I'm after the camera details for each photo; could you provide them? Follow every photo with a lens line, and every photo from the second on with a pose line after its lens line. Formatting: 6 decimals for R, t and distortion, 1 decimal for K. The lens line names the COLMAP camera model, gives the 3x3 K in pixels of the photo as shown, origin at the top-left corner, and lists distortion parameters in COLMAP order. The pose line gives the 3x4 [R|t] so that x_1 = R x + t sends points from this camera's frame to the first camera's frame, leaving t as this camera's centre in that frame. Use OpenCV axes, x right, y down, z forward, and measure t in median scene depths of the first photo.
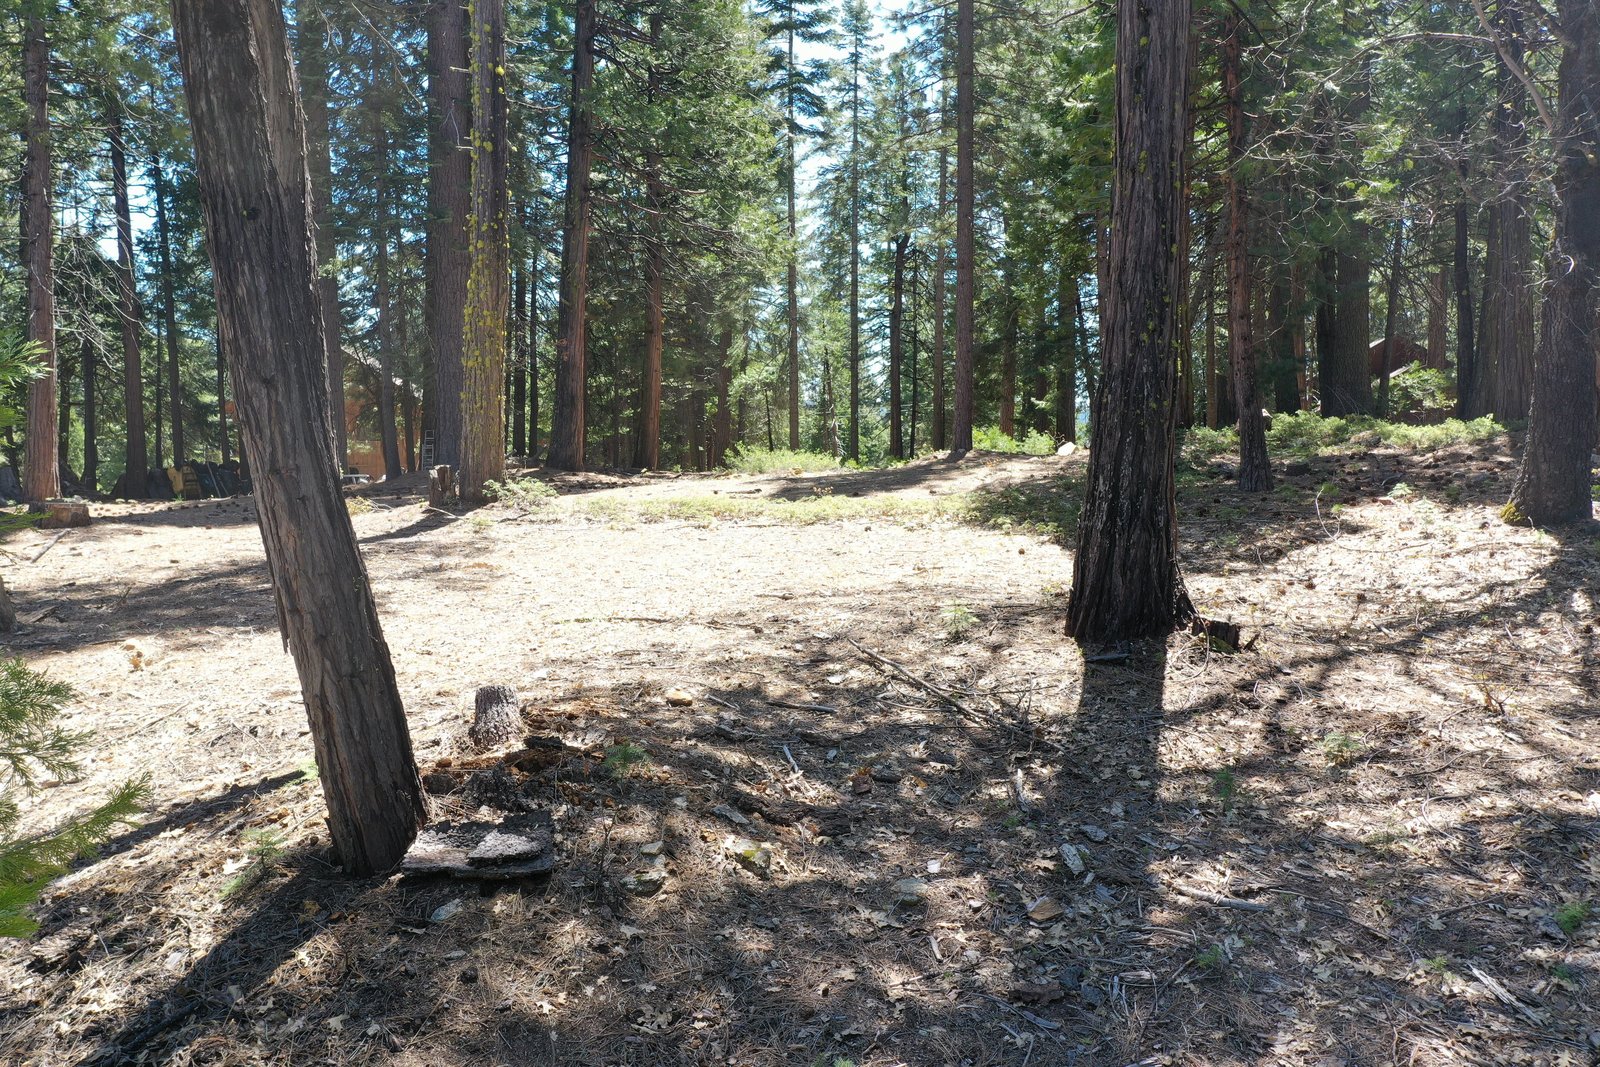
lens RADIAL K [[1276.9, 0, 803.8], [0, 1276.9, 530.9], [0, 0, 1]] dist [0.011706, 0.003037]
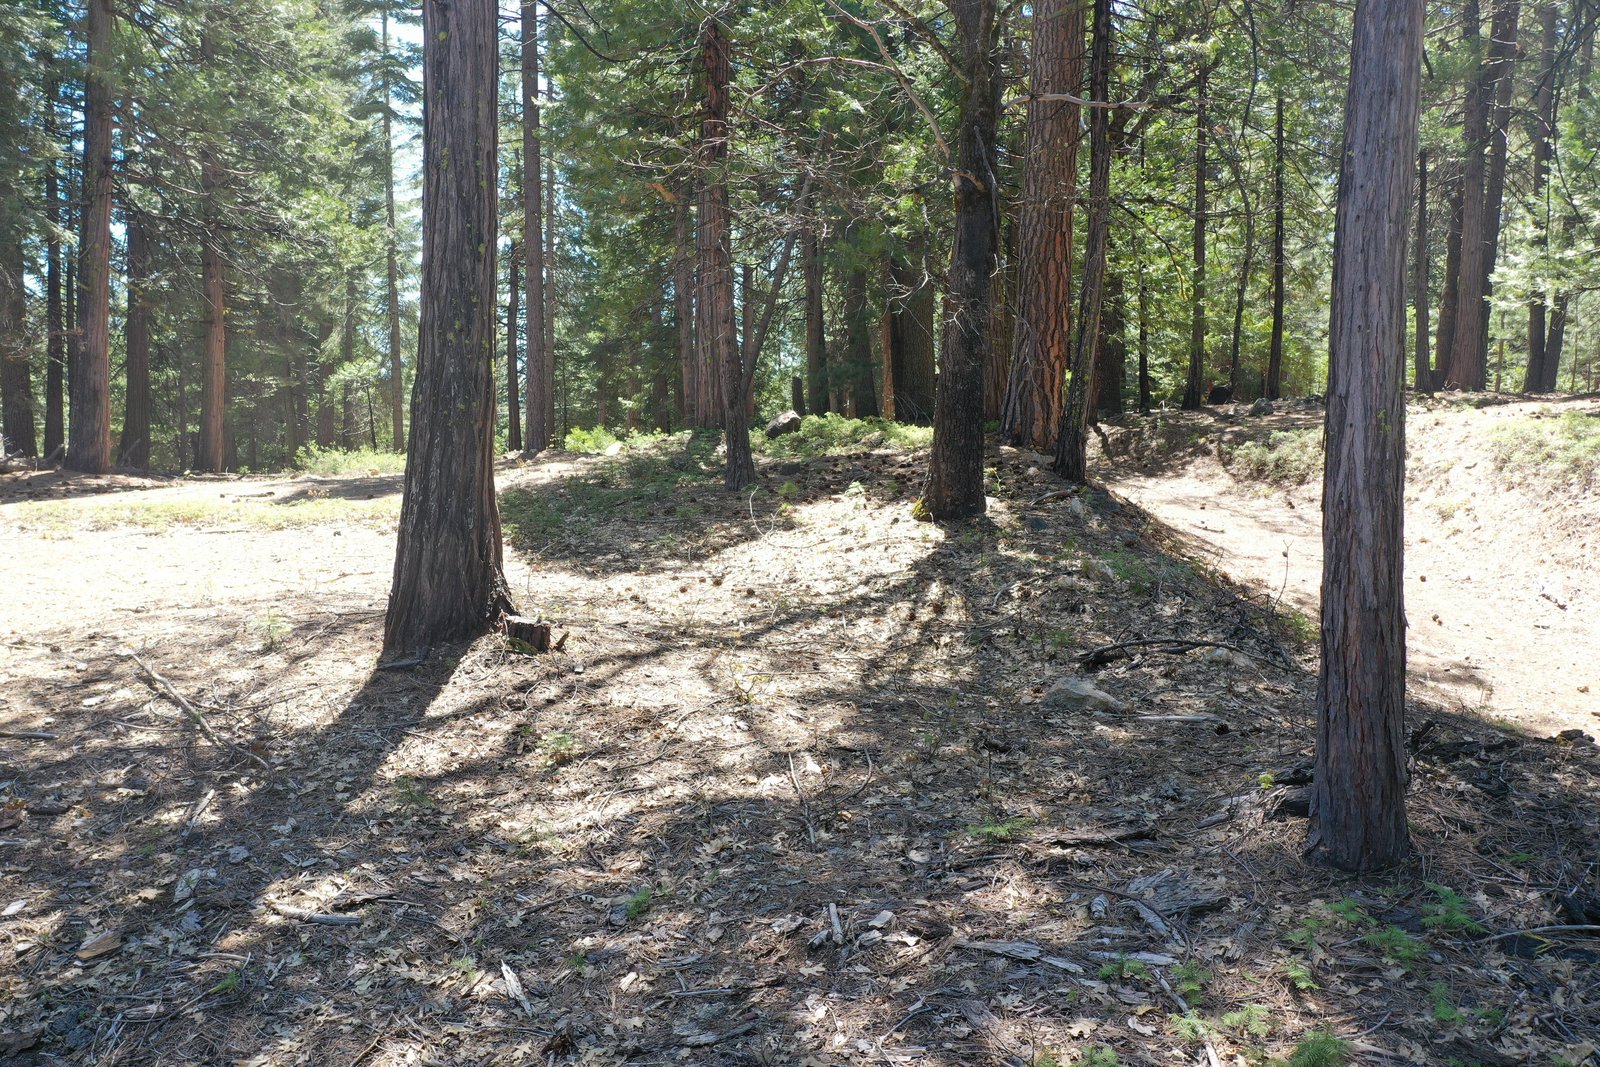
lens RADIAL K [[1276.9, 0, 797.6], [0, 1276.9, 530.4], [0, 0, 1]] dist [0.011706, 0.003037]
pose [[0.967791, -0.016451, 0.251218, 0.234011], [0.016468, 0.999862, 0.002034, -0.000027], [-0.251217, 0.002169, 0.967928, -0.017169]]
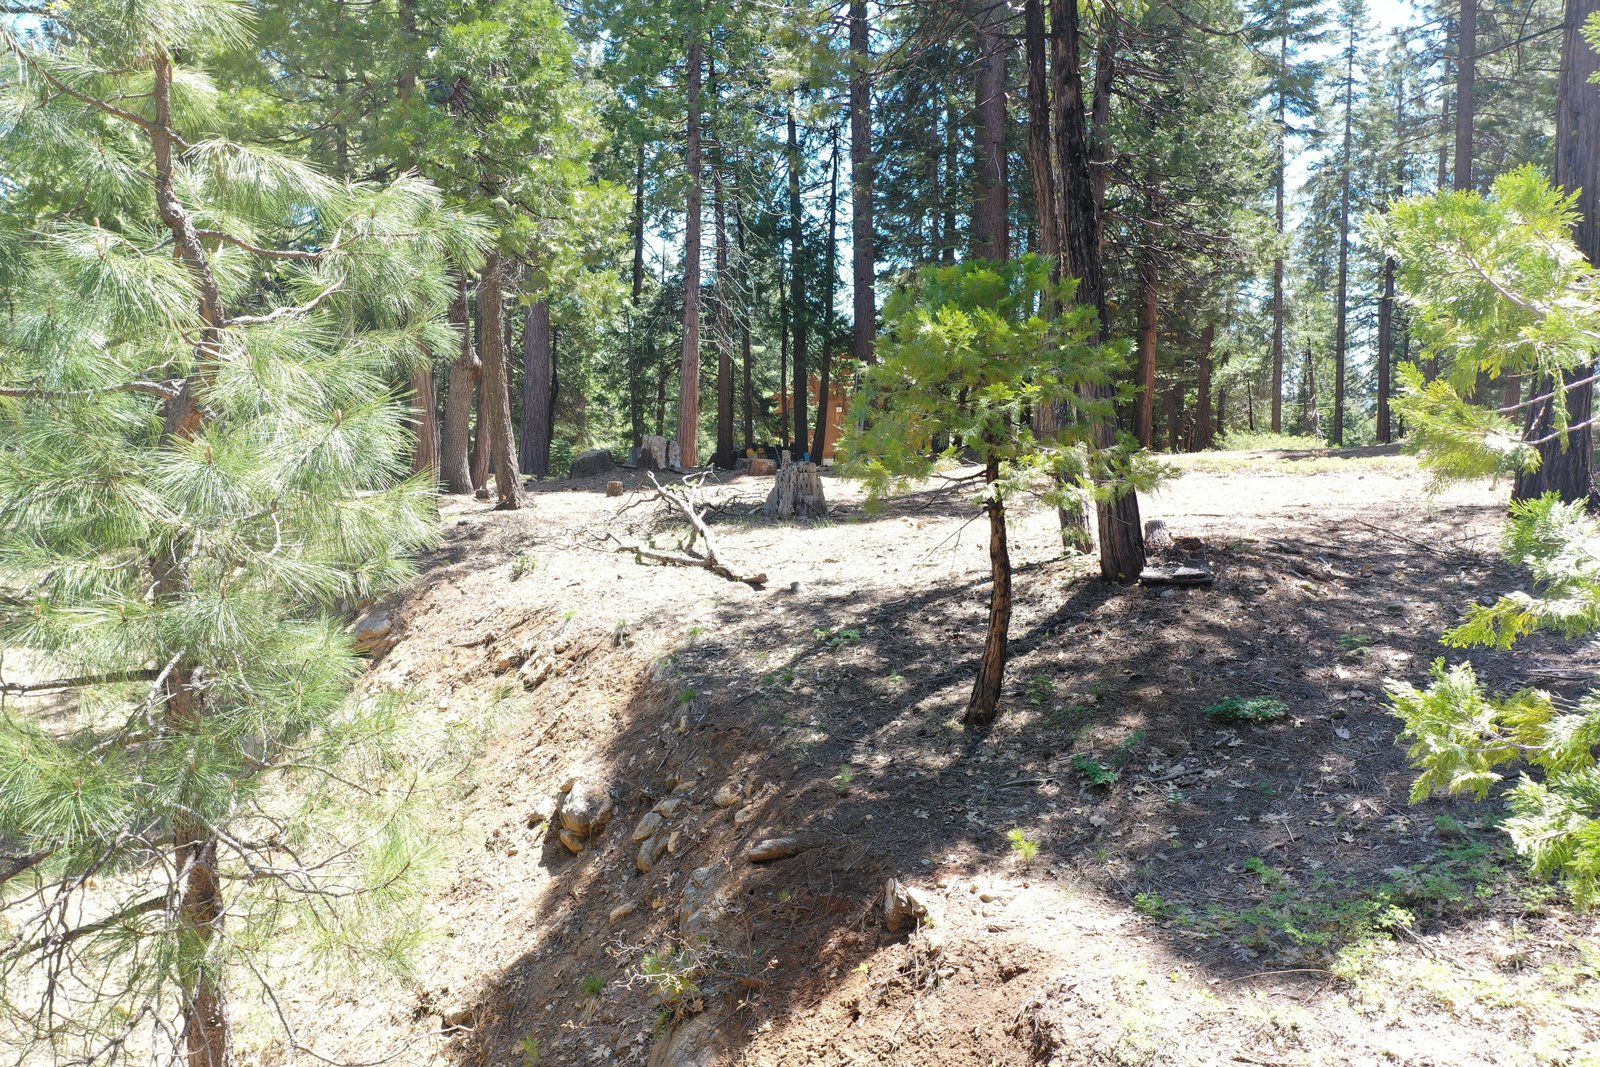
lens RADIAL K [[1276.9, 0, 806.1], [0, 1276.9, 533.8], [0, 0, 1]] dist [0.011706, 0.003037]
pose [[0.939606, 0.024639, -0.341370, -0.055340], [-0.023318, 0.999696, 0.007975, 0.093746], [0.341463, 0.000467, 0.939895, -0.655412]]
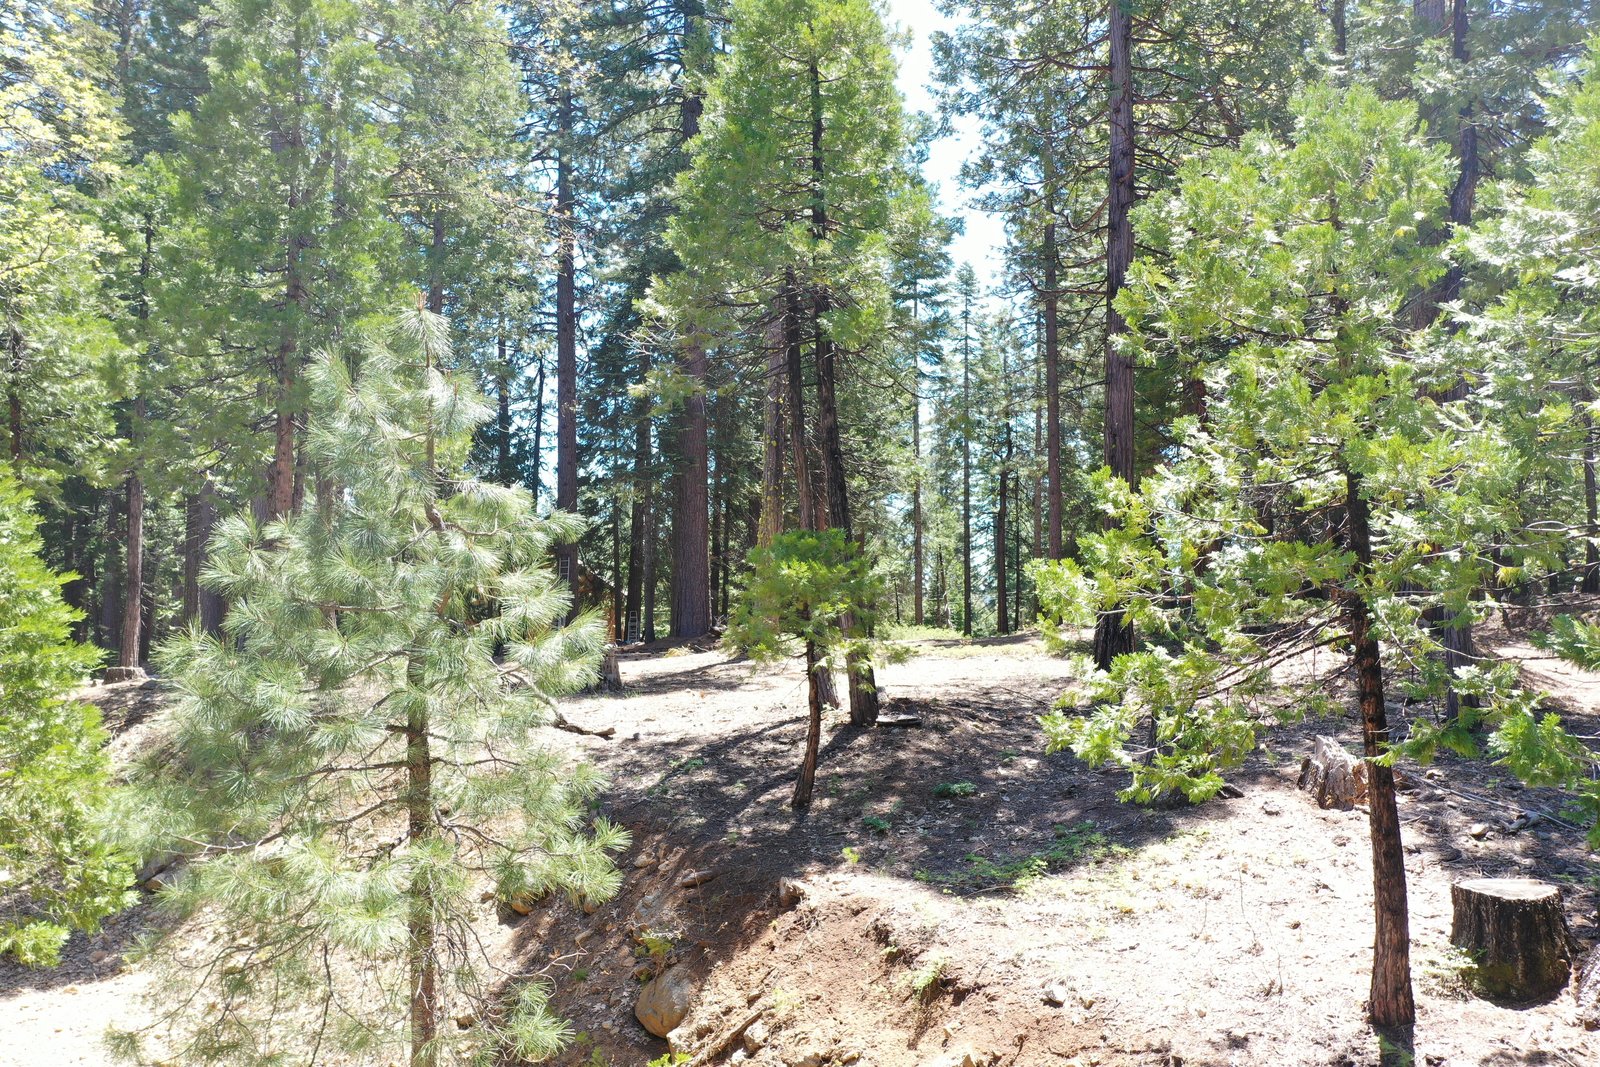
lens RADIAL K [[1276.9, 0, 810.4], [0, 1276.9, 530.5], [0, 0, 1]] dist [0.011706, 0.003037]
pose [[0.997325, -0.001806, -0.073069, -0.125728], [-0.008919, 0.989217, -0.146186, 0.131927], [0.072546, 0.146447, 0.986555, -1.276676]]
